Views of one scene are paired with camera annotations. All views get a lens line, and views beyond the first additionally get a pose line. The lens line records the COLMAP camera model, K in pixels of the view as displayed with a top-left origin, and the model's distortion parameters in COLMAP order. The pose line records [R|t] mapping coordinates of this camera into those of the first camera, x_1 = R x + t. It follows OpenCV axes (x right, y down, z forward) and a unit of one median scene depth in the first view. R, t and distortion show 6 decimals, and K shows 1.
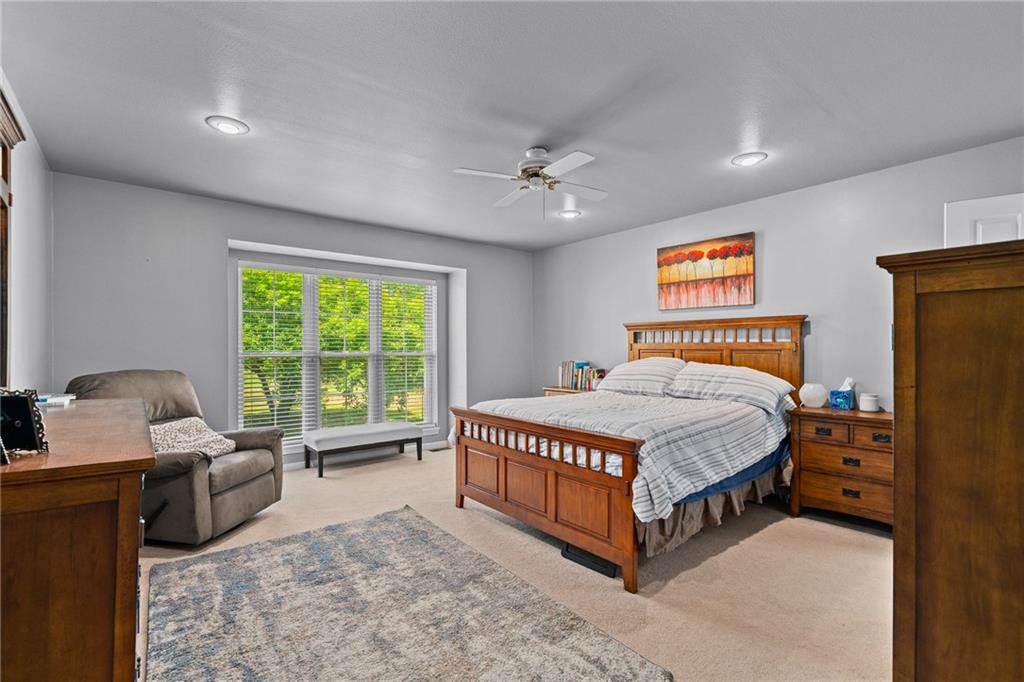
lens RADIAL K [[466.0, 0, 512.0], [0, 466.0, 341.0], [0, 0, 1]] dist [-0.031582, -0.000217]
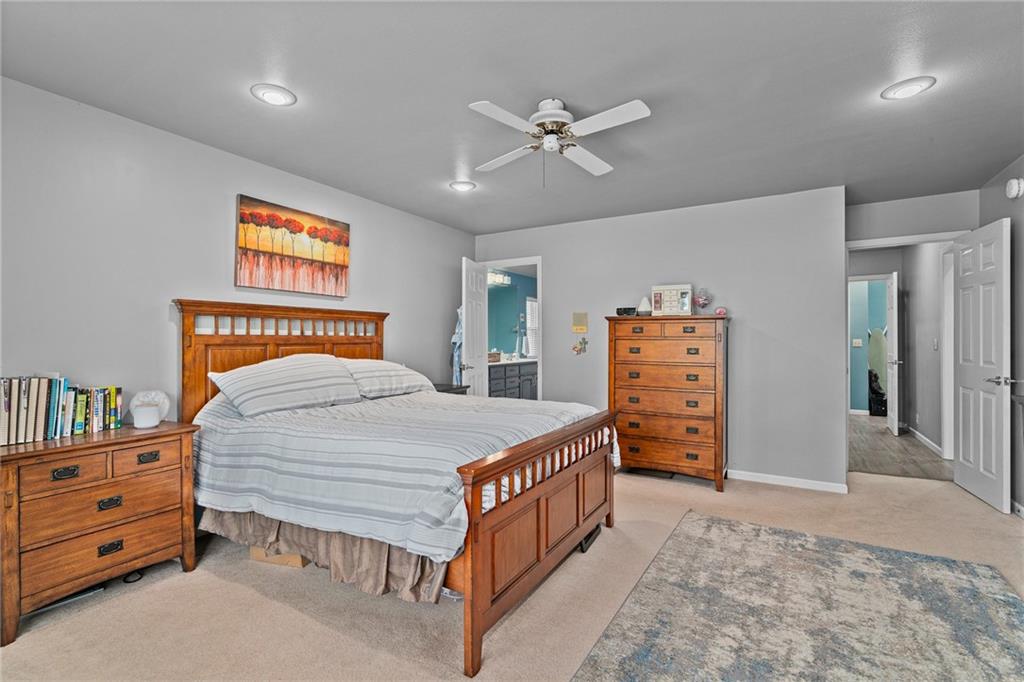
lens RADIAL K [[444.0, 0, 512.0], [0, 444.0, 341.0], [0, 0, 1]] dist [-0.004031, -0.000404]
pose [[-0.327664, -0.004597, 0.944783, -0.507093], [-0.018412, 0.999829, -0.001521, 0.009419], [-0.944615, -0.017893, -0.327693, 1.002889]]
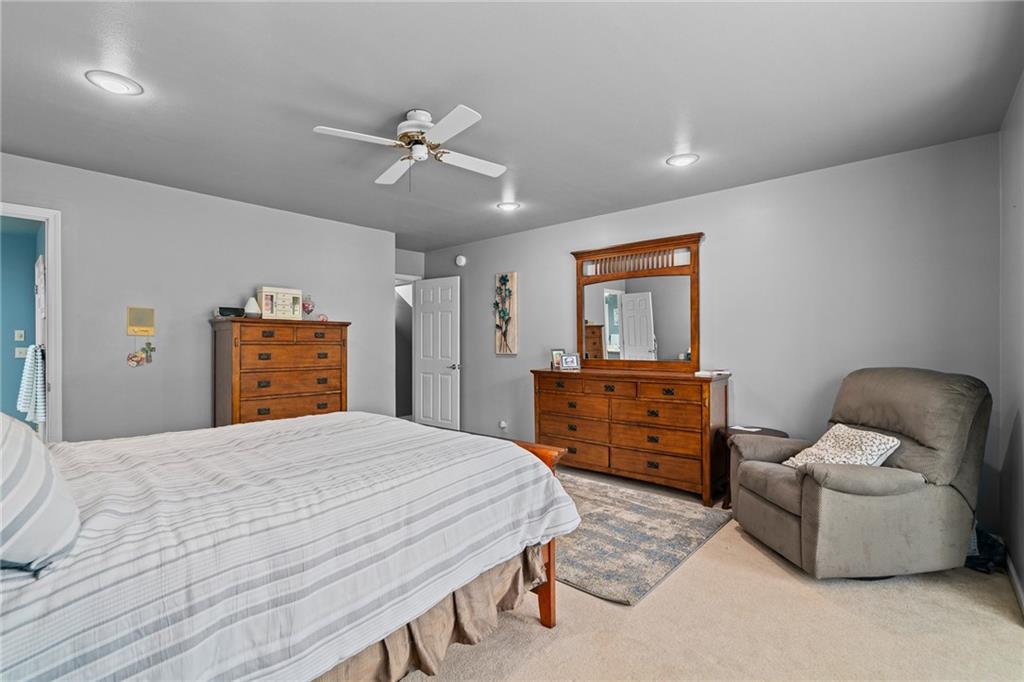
lens RADIAL K [[466.0, 0, 512.0], [0, 466.0, 341.0], [0, 0, 1]] dist [-0.031582, -0.000217]
pose [[-0.988464, 0.005905, -0.151340, 0.013767], [0.009927, 0.999617, -0.025835, 0.021792], [0.151129, -0.027039, -0.988144, 1.427495]]
